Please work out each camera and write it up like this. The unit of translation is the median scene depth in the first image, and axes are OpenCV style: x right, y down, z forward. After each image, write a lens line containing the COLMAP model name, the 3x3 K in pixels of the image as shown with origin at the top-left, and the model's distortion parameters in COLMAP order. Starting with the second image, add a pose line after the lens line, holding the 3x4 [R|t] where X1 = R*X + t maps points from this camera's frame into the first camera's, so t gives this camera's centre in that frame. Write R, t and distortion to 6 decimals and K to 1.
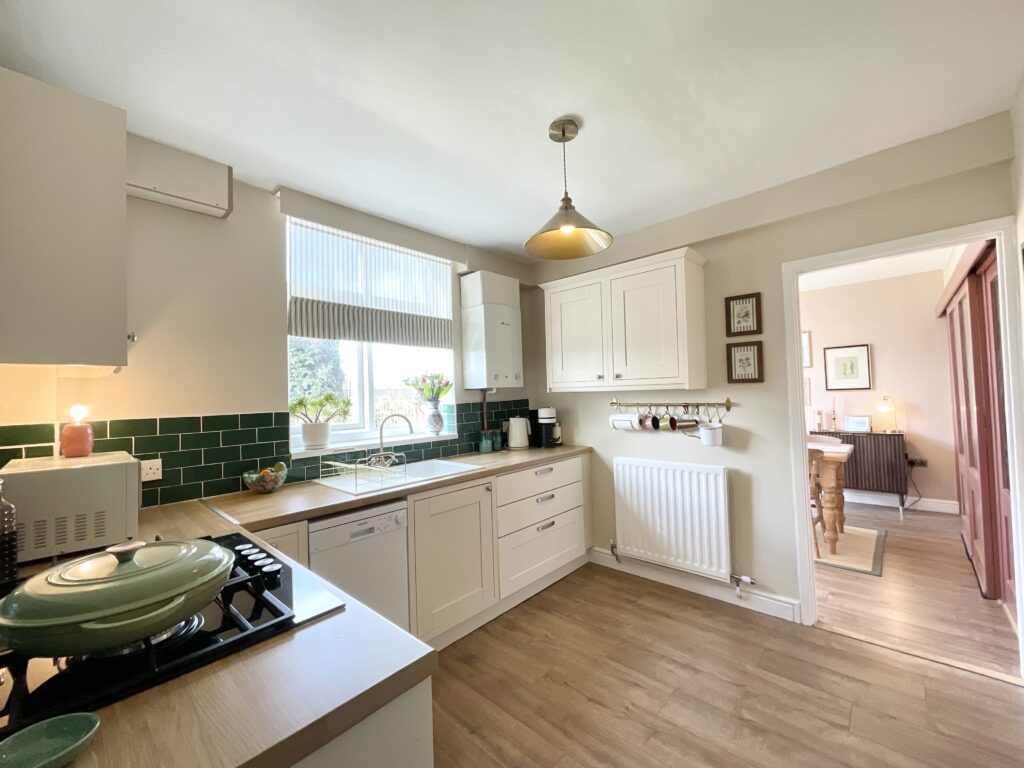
lens RADIAL K [[412.7, 0, 513.0], [0, 412.7, 384.9], [0, 0, 1]] dist [-0.001377, 0.000377]
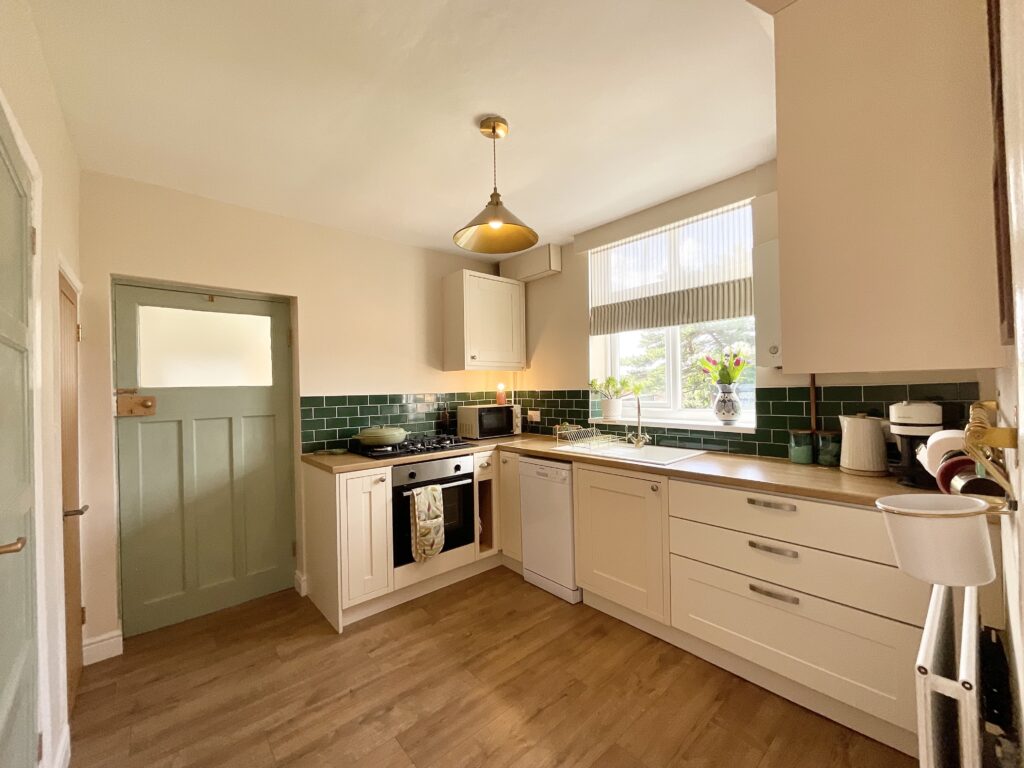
lens RADIAL K [[412.7, 0, 513.0], [0, 412.7, 384.9], [0, 0, 1]] dist [-0.001377, 0.000377]
pose [[-0.103616, 0.028991, -0.994195, 0.814445], [0.048895, 0.998515, 0.024021, 0.000249], [0.993415, -0.046123, -0.104880, 0.792533]]
